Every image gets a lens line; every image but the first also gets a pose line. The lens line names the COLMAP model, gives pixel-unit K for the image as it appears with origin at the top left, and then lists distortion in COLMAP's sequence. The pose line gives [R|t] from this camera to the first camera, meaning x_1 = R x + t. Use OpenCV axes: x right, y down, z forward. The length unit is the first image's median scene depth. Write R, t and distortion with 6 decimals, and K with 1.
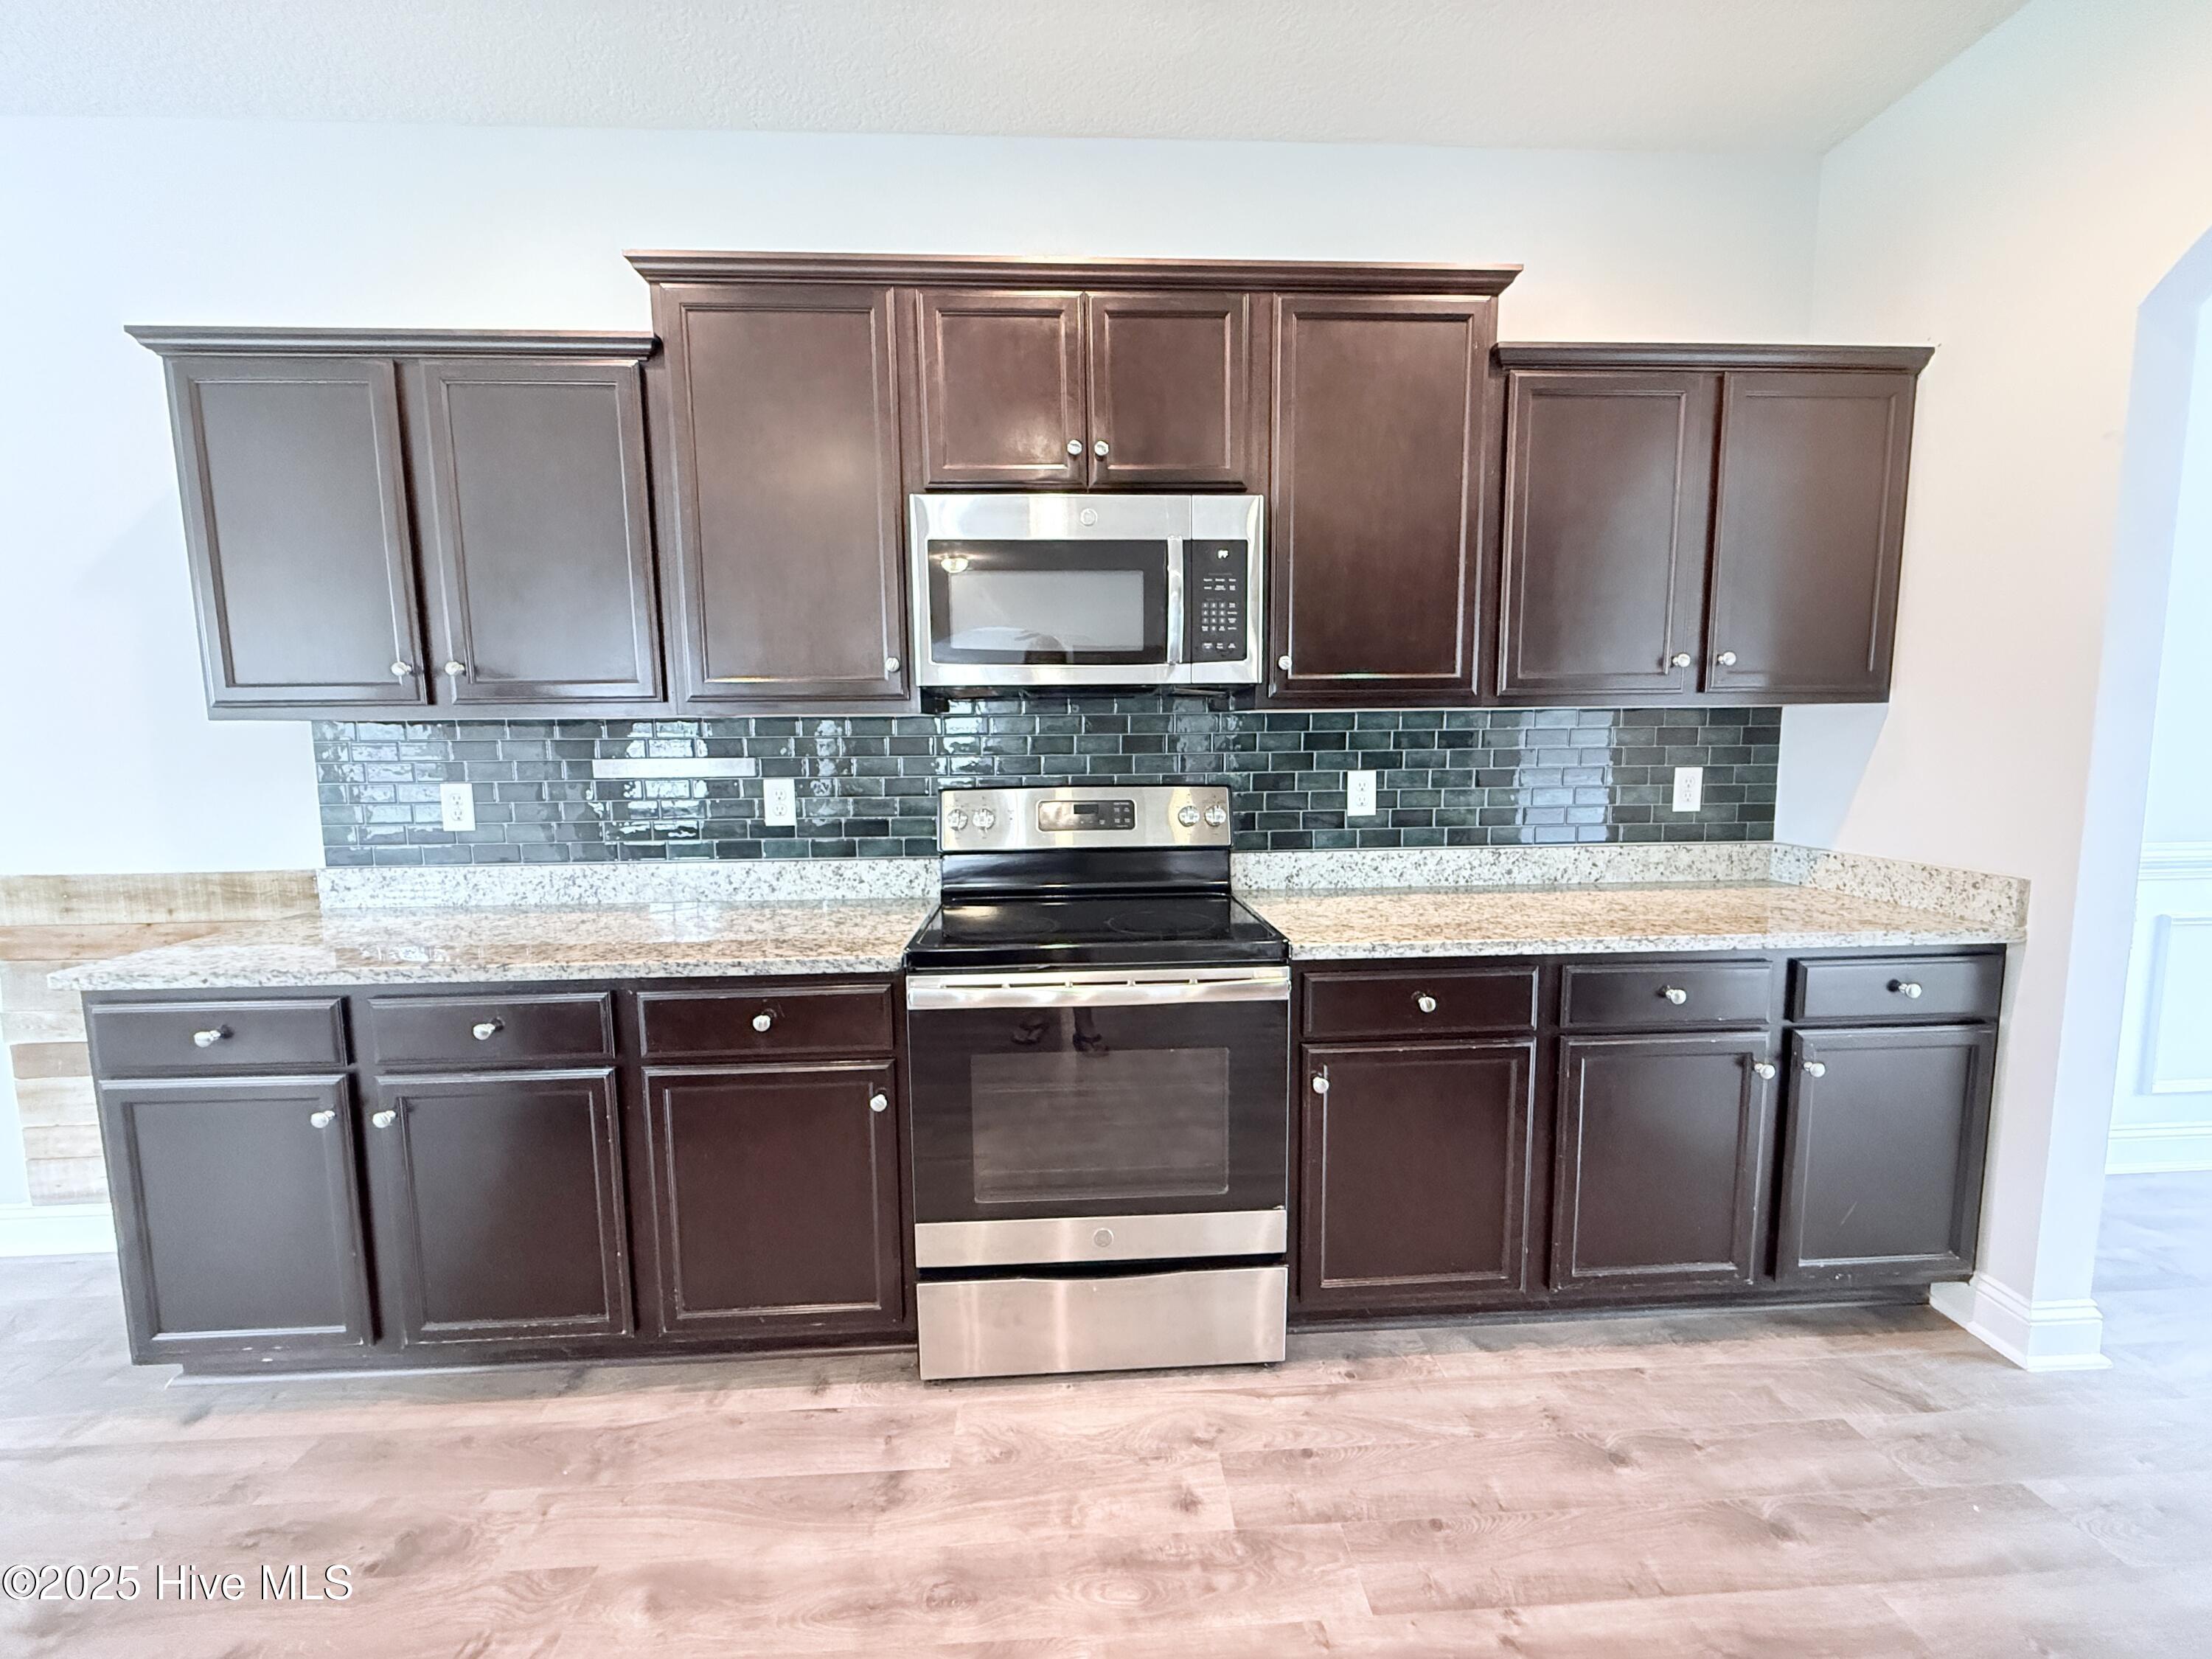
lens RADIAL K [[877.5, 0, 1101.7], [0, 877.5, 829.8], [0, 0, 1]] dist [-0.000121, 0.000327]
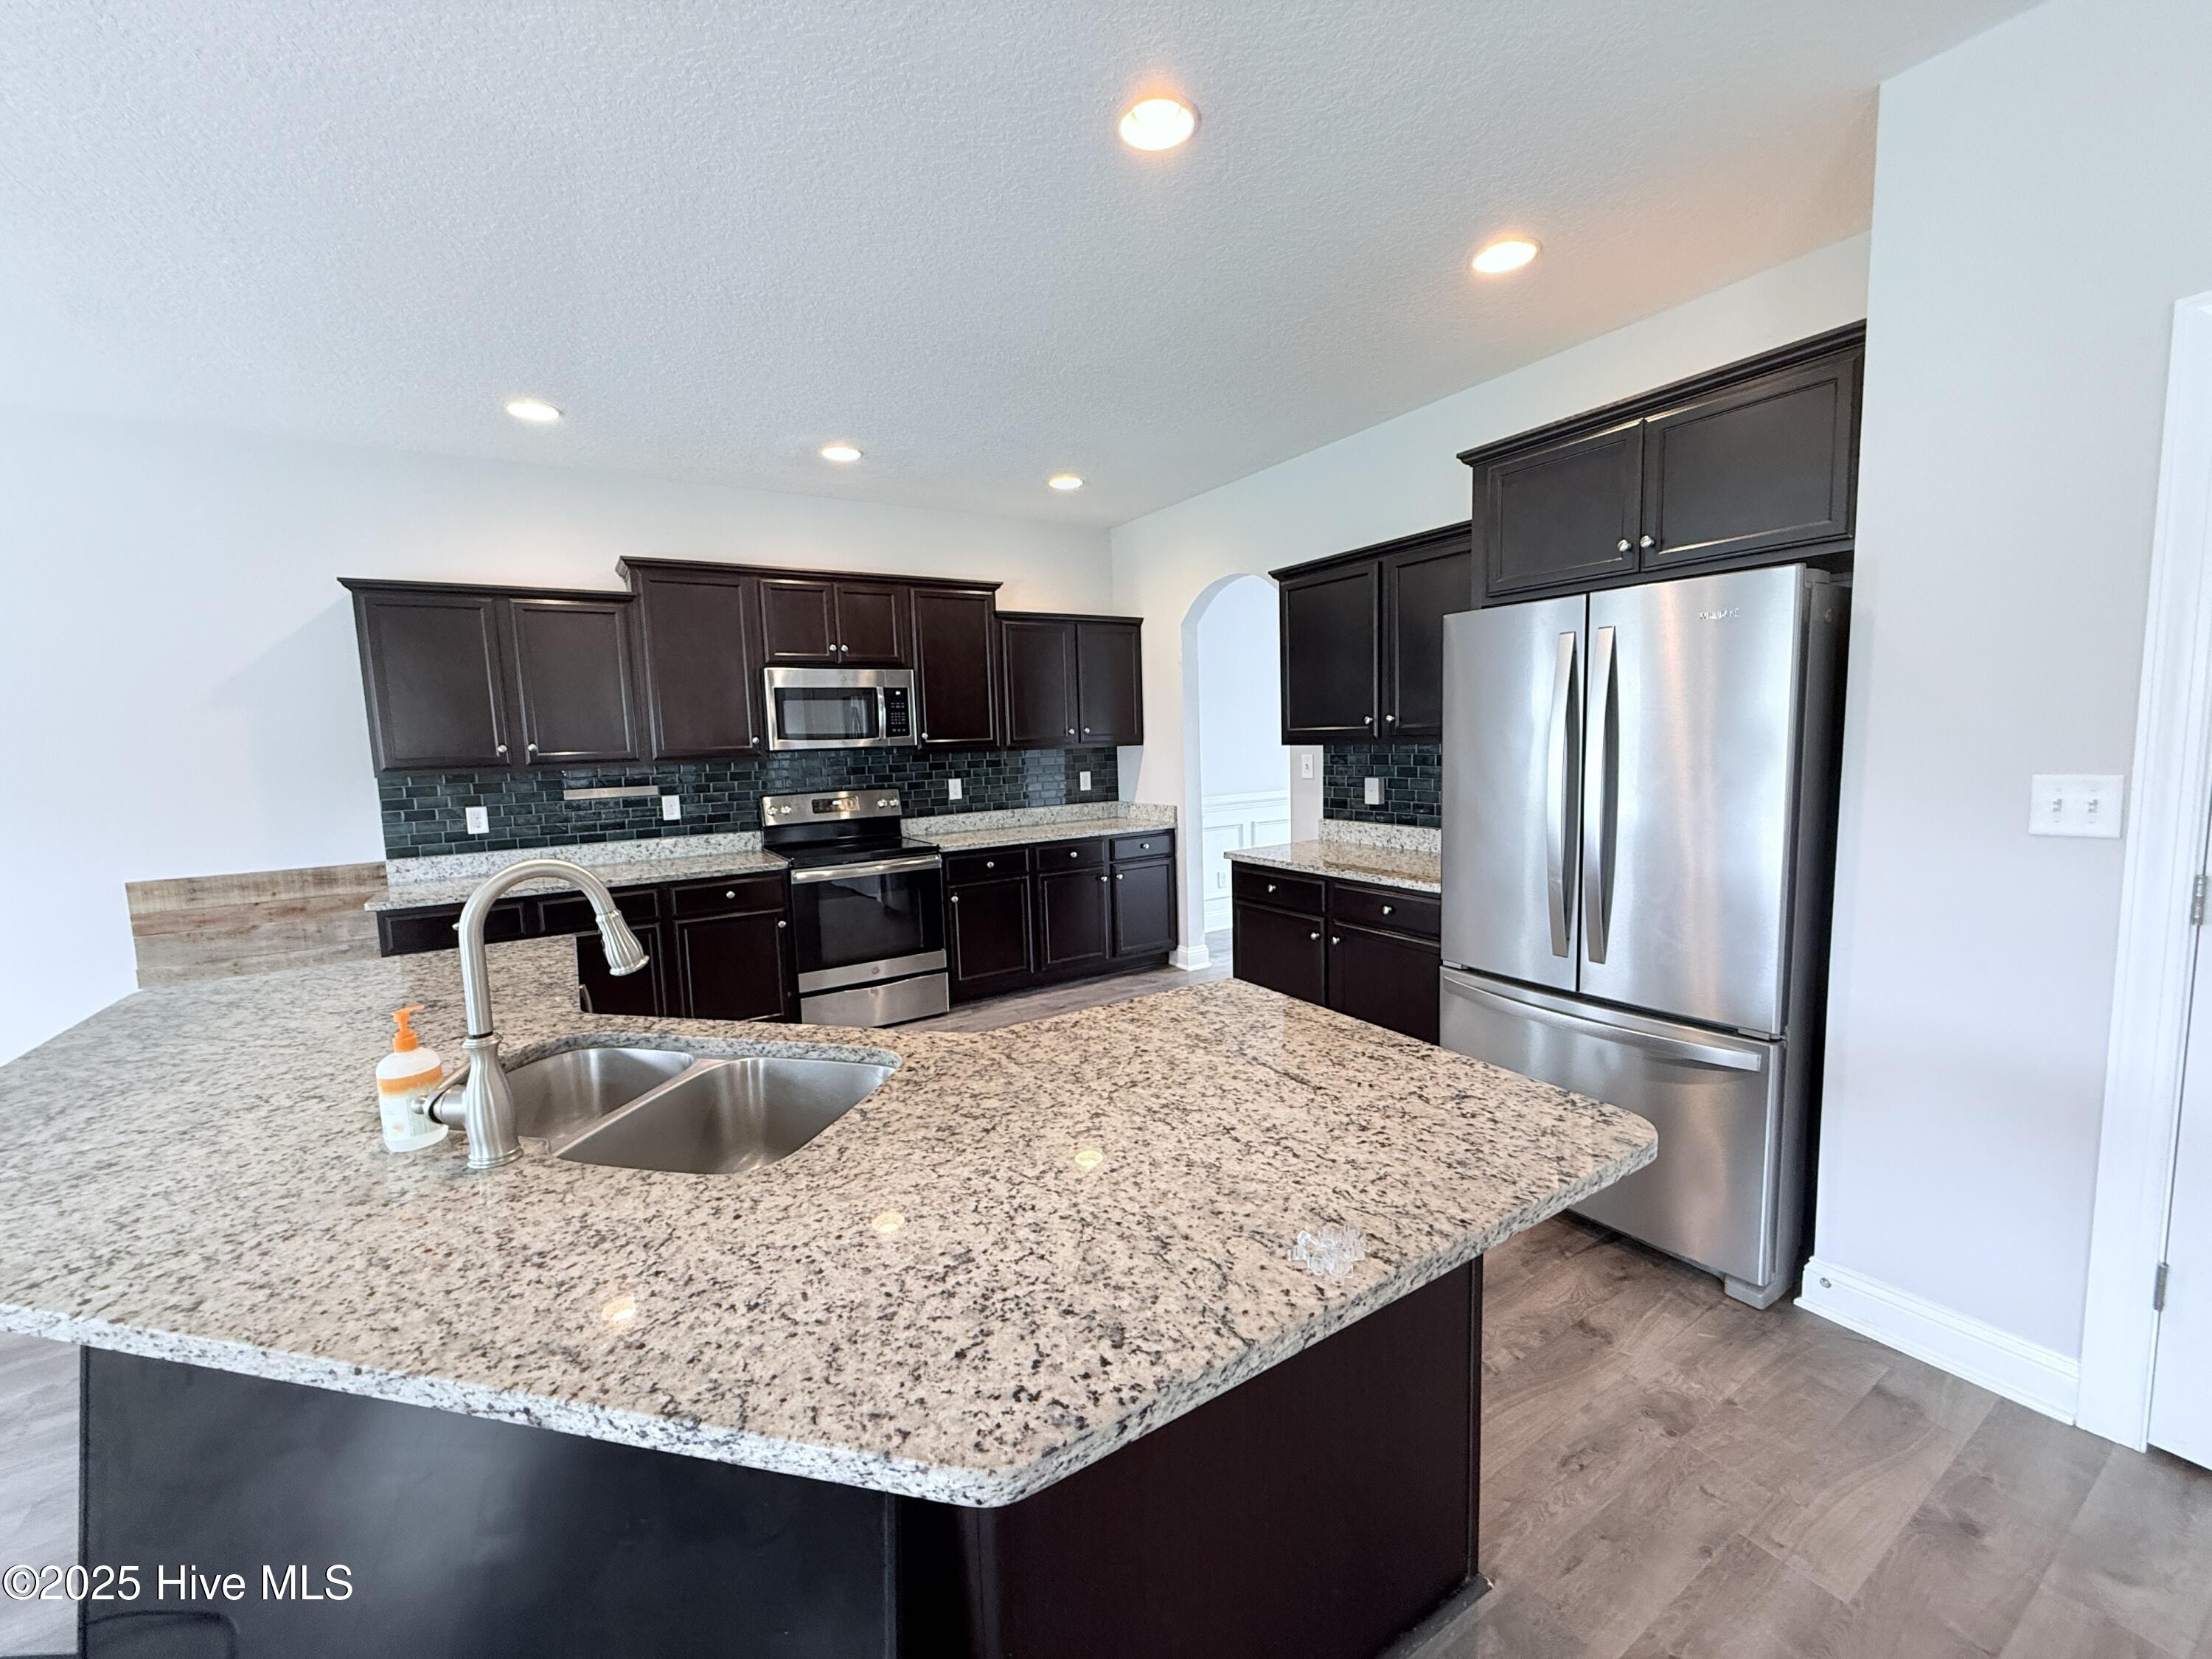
lens RADIAL K [[877.5, 0, 1105.5], [0, 877.5, 835.4], [0, 0, 1]] dist [-0.000121, 0.000327]
pose [[0.874269, -0.073274, 0.479880, -0.542171], [0.074786, 0.997071, 0.015997, 0.083078], [-0.479647, 0.021903, 0.877188, -1.371607]]
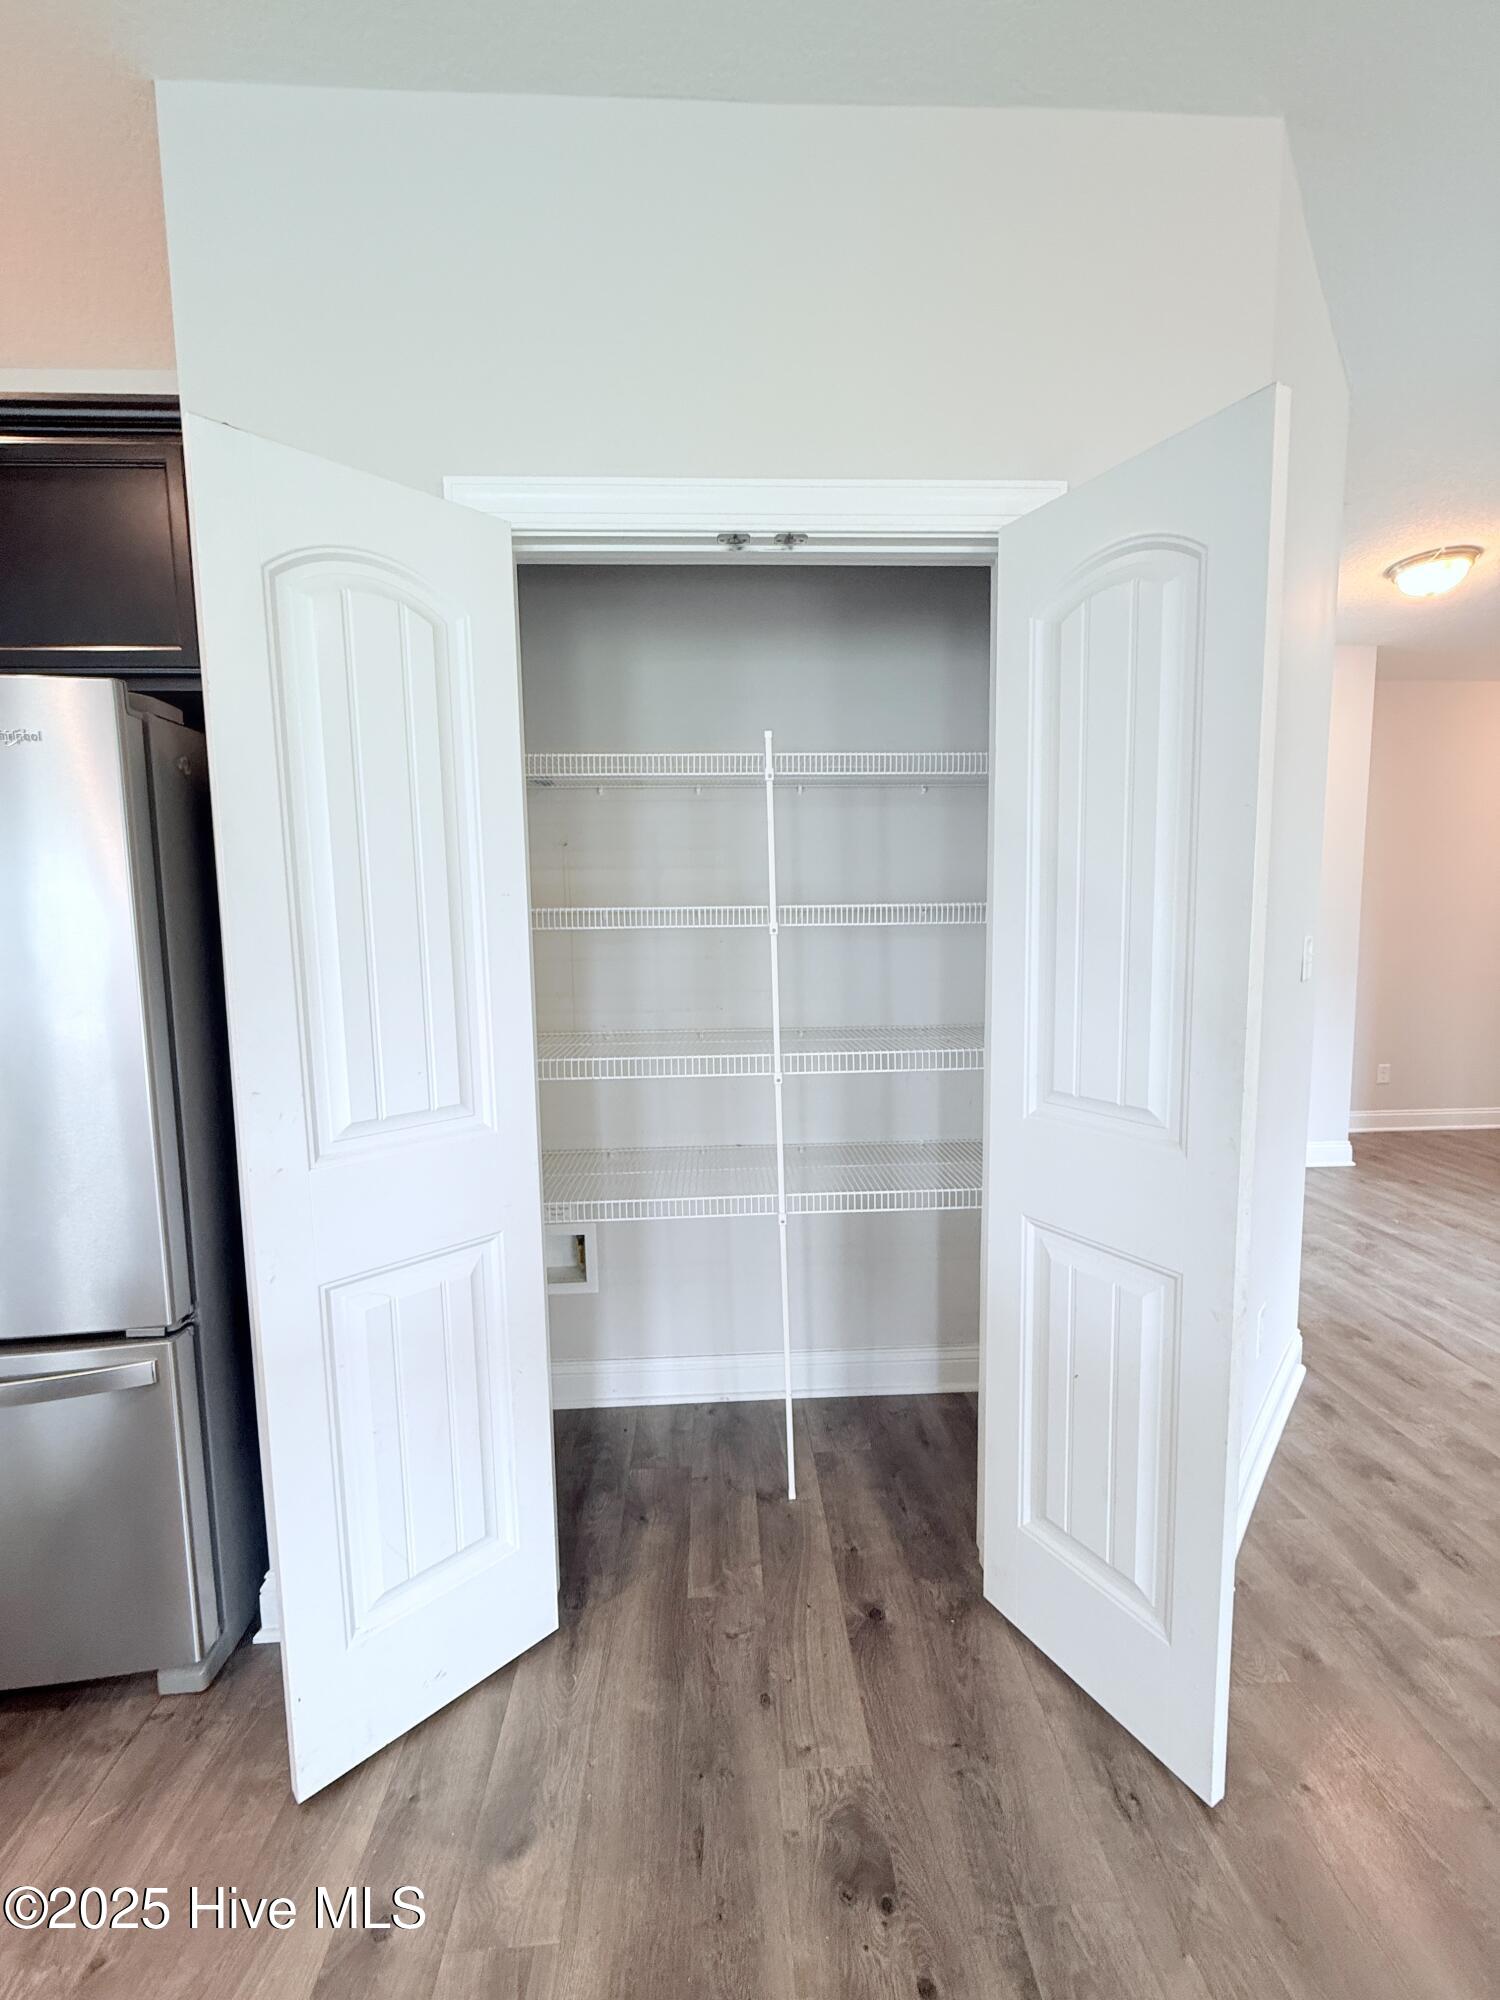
lens RADIAL K [[793.4, 0, 751.1], [0, 793.4, 999.4], [0, 0, 1]] dist [-0.000121, 0.000327]
pose [[0.017279, -0.085424, 0.996195, -0.013541], [0.120404, 0.989271, 0.082742, 0.117794], [-0.992575, 0.118516, 0.027379, -1.390697]]
